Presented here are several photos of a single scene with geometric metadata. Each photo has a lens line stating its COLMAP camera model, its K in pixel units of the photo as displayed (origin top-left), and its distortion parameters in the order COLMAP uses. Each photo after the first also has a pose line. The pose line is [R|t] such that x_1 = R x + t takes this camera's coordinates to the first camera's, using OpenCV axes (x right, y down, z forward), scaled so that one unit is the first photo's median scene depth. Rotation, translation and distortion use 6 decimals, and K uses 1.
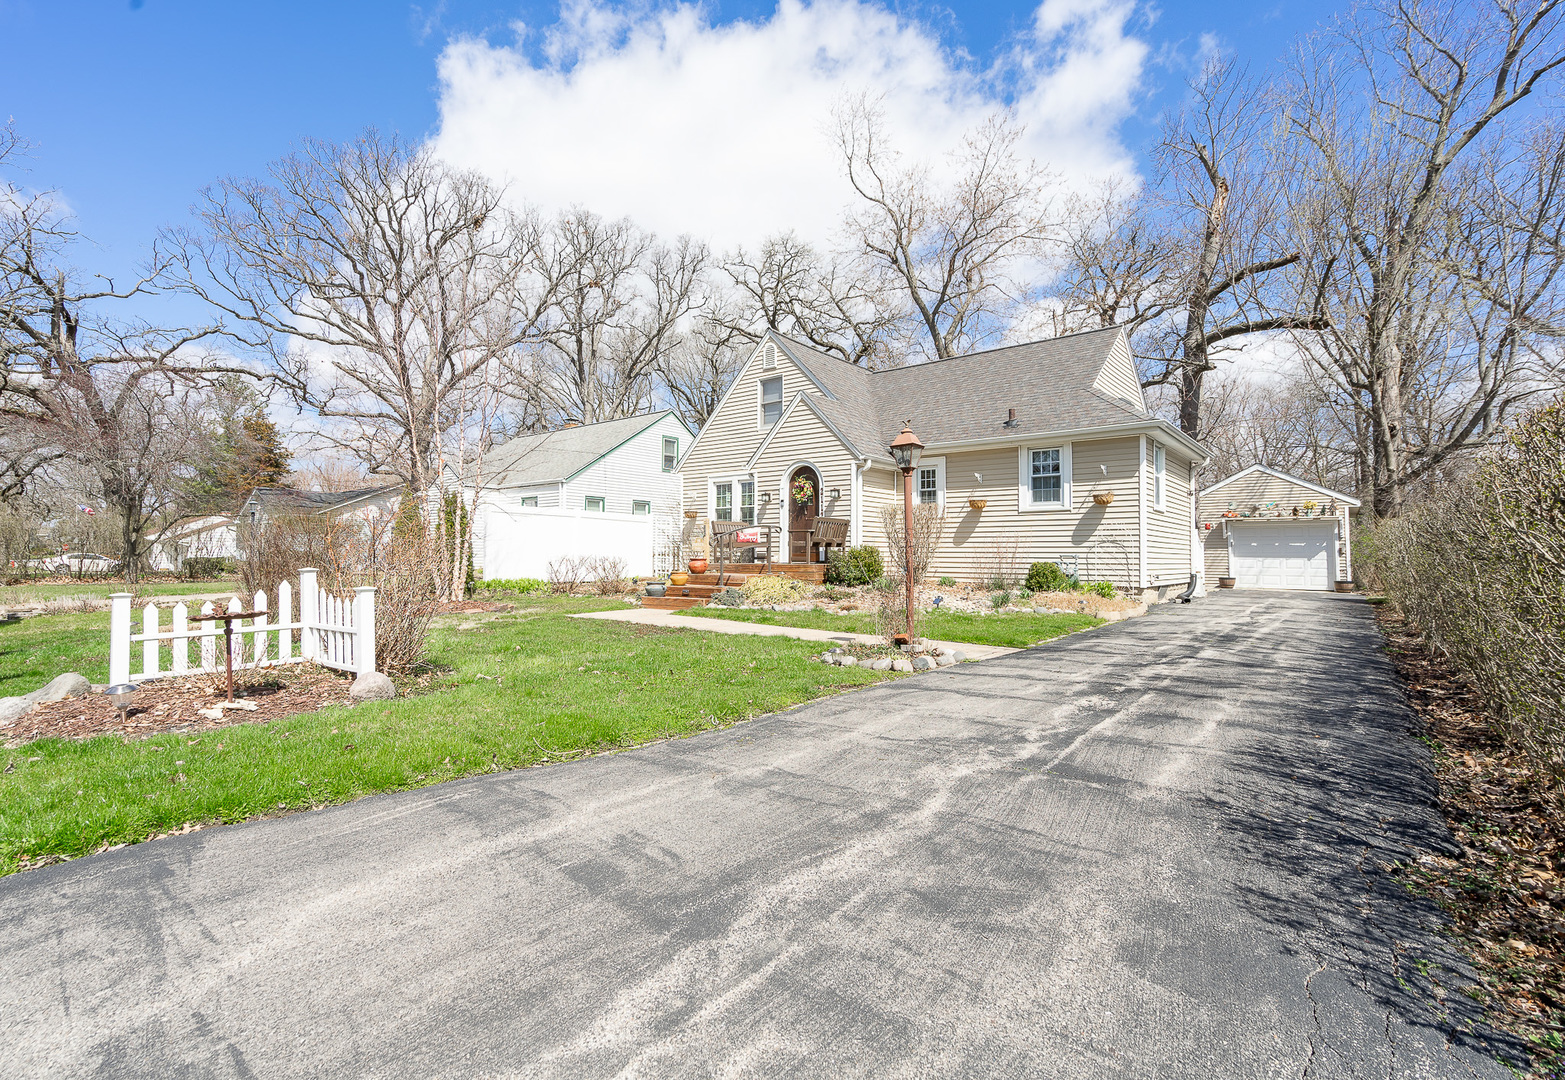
lens RADIAL K [[751.4, 0, 799.4], [0, 751.4, 542.2], [0, 0, 1]] dist [0.003134, 0.000623]
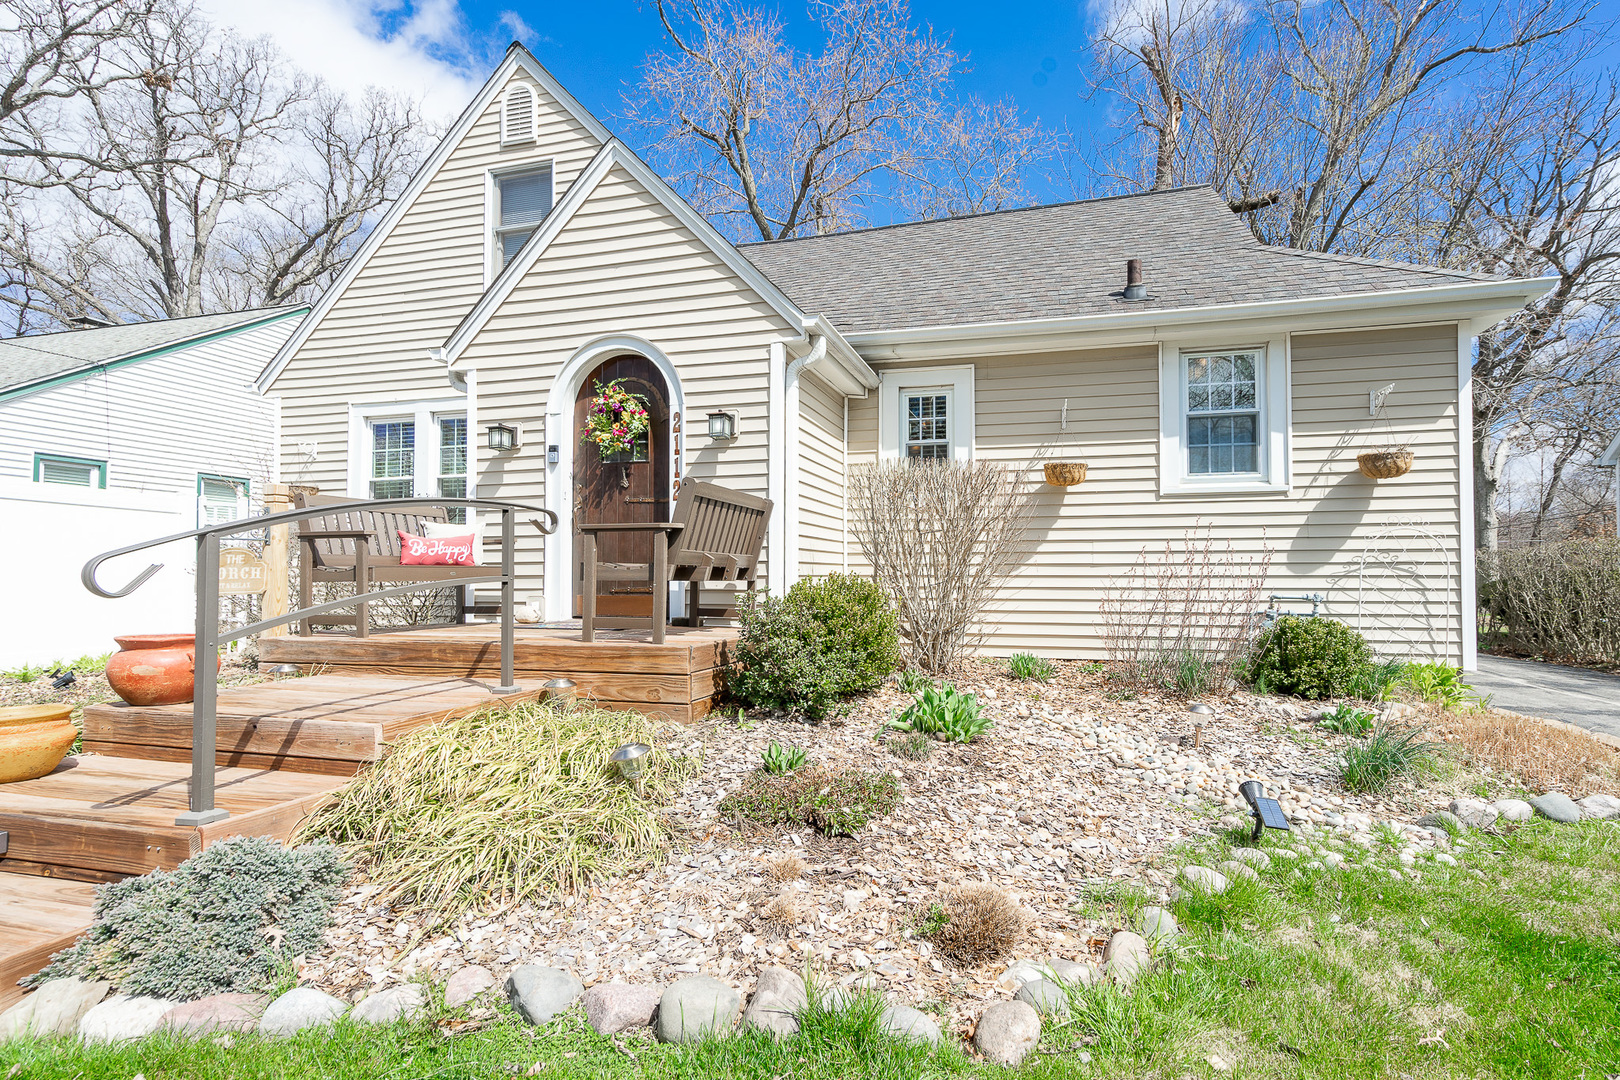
lens RADIAL K [[730.1, 0, 884.4], [0, 730.1, 562.5], [0, 0, 1]] dist [-0.004609, 0.002103]
pose [[0.913675, 0.001901, 0.406441, -0.020320], [-0.002200, 0.999998, 0.000269, -0.001476], [-0.406439, -0.001140, 0.913677, 0.623611]]
